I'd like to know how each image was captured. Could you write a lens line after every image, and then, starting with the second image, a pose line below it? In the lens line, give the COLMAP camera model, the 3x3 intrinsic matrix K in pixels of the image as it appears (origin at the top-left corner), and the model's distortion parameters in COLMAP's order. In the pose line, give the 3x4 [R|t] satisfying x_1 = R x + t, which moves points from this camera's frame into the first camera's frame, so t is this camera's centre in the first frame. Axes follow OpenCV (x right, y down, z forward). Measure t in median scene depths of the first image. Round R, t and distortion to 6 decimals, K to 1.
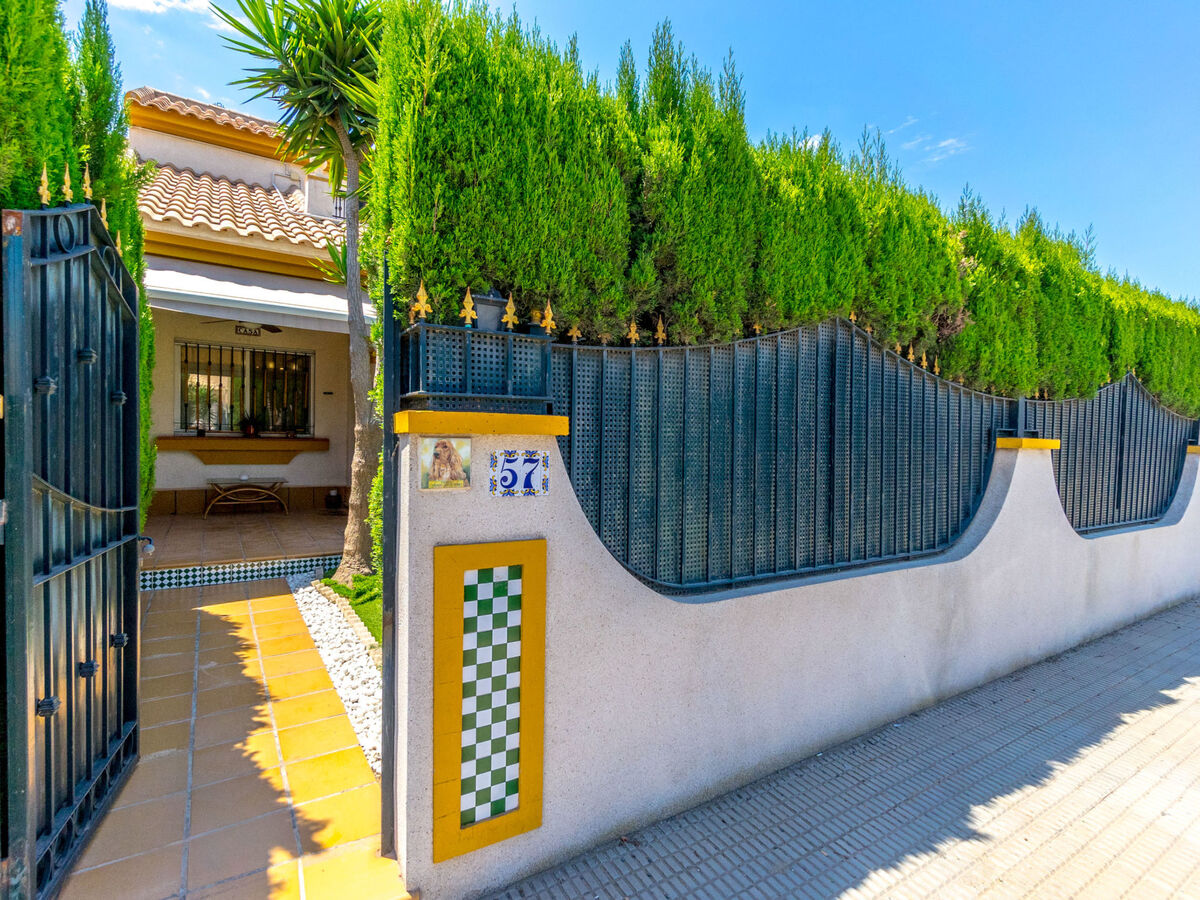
lens RADIAL K [[578.6, 0, 600.1], [0, 578.6, 447.8], [0, 0, 1]] dist [-0.000866, 0.000297]
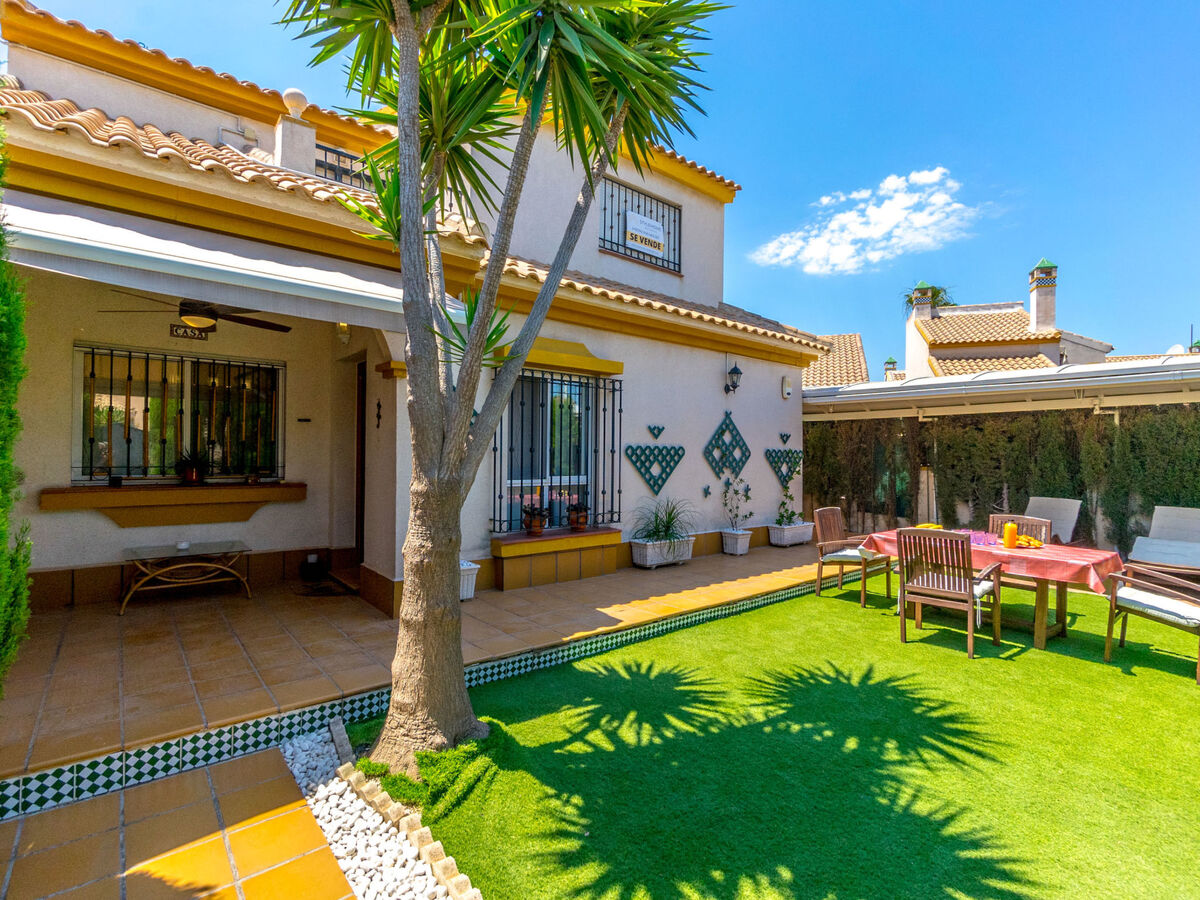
lens RADIAL K [[578.6, 0, 600.0], [0, 578.6, 450.0], [0, 0, 1]] dist [-0.001511, 0.000852]
pose [[0.994480, -0.010774, 0.104368, -0.299554], [0.013850, 0.999490, -0.028790, -0.052373], [-0.104004, 0.030077, 0.994122, 0.408577]]
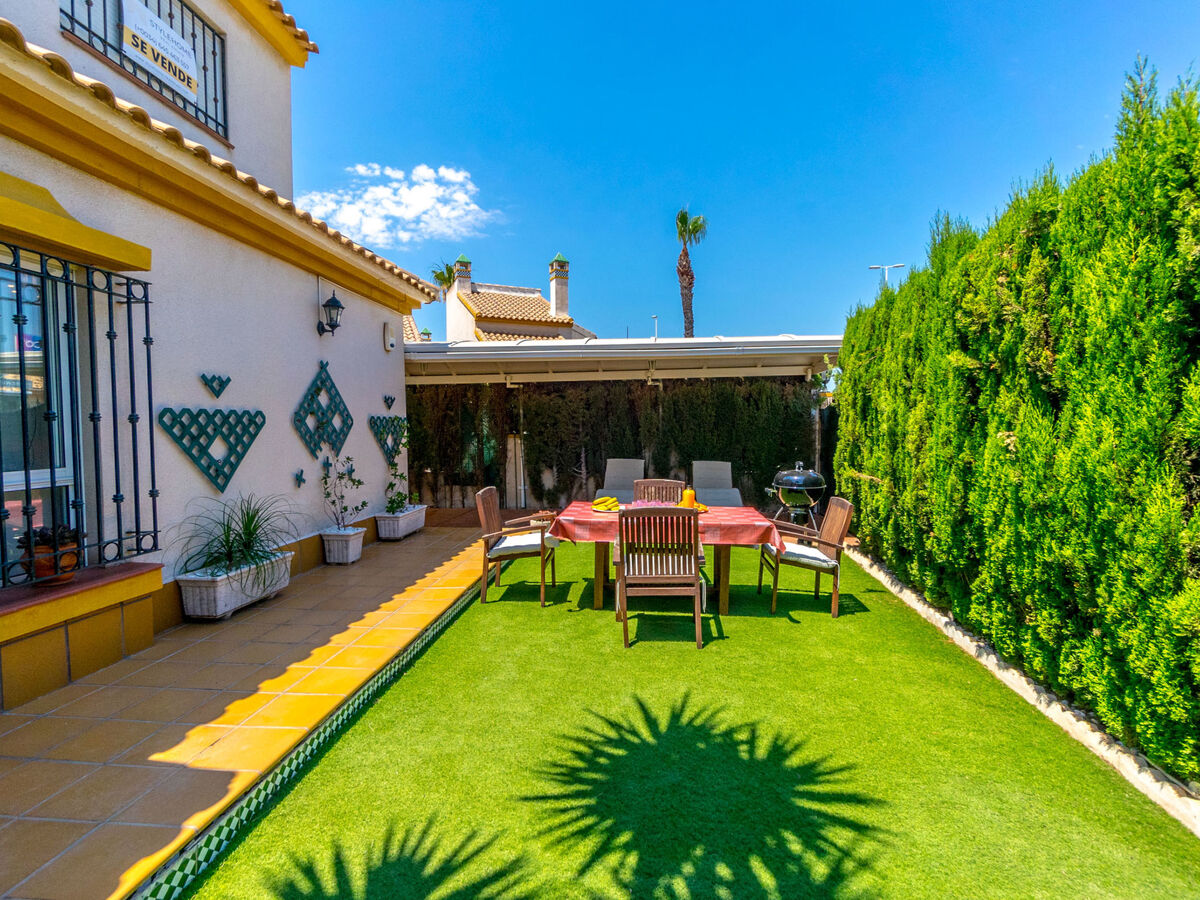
lens RADIAL K [[578.6, 0, 600.1], [0, 578.6, 447.8], [0, 0, 1]] dist [-0.000866, 0.000297]
pose [[0.625133, -0.054696, 0.778600, -0.324049], [0.038473, 0.998488, 0.039253, -0.056797], [-0.779570, 0.005417, 0.626292, 0.843734]]
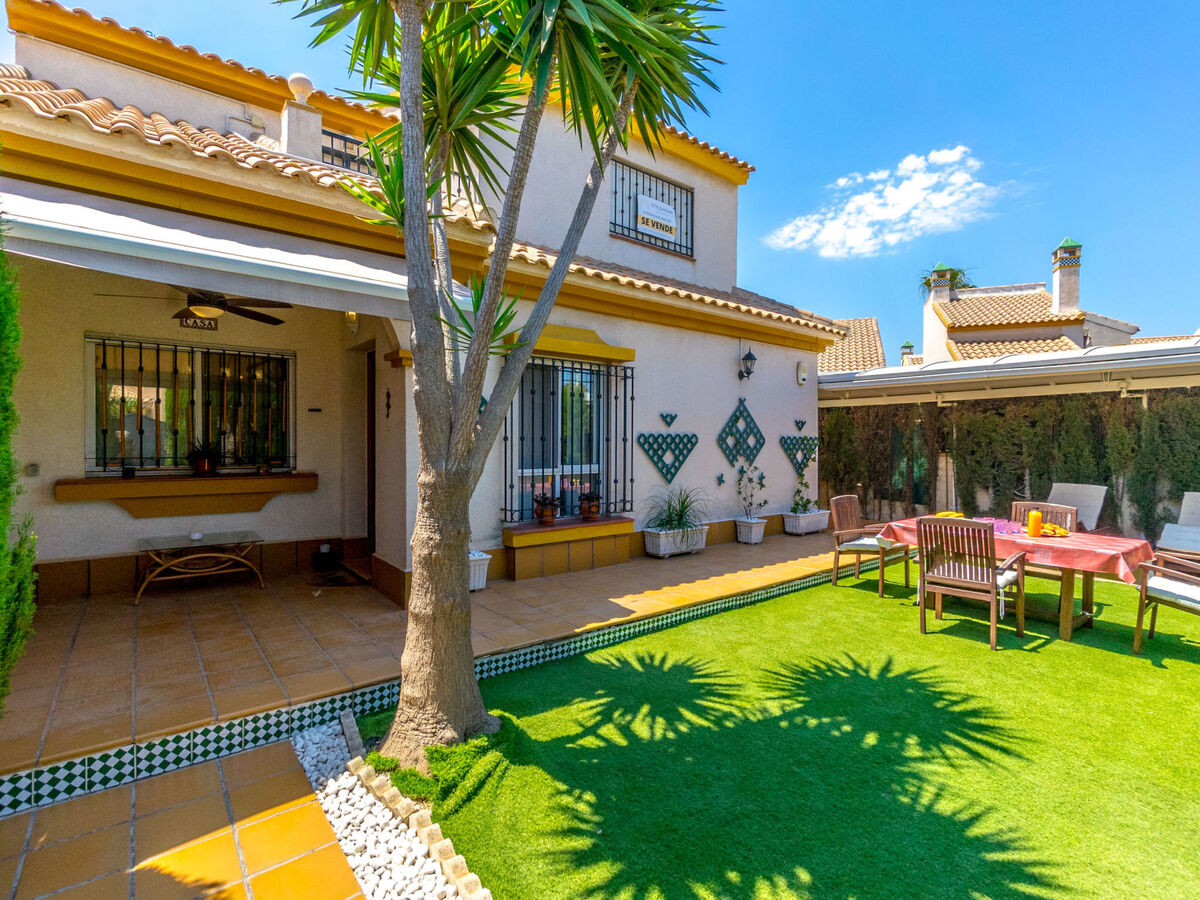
lens RADIAL K [[578.6, 0, 600.1], [0, 578.6, 447.8], [0, 0, 1]] dist [-0.000866, 0.000297]
pose [[0.996429, -0.018377, 0.082409, -0.295977], [0.019386, 0.999746, -0.011460, -0.054317], [-0.082178, 0.013017, 0.996533, 0.423982]]
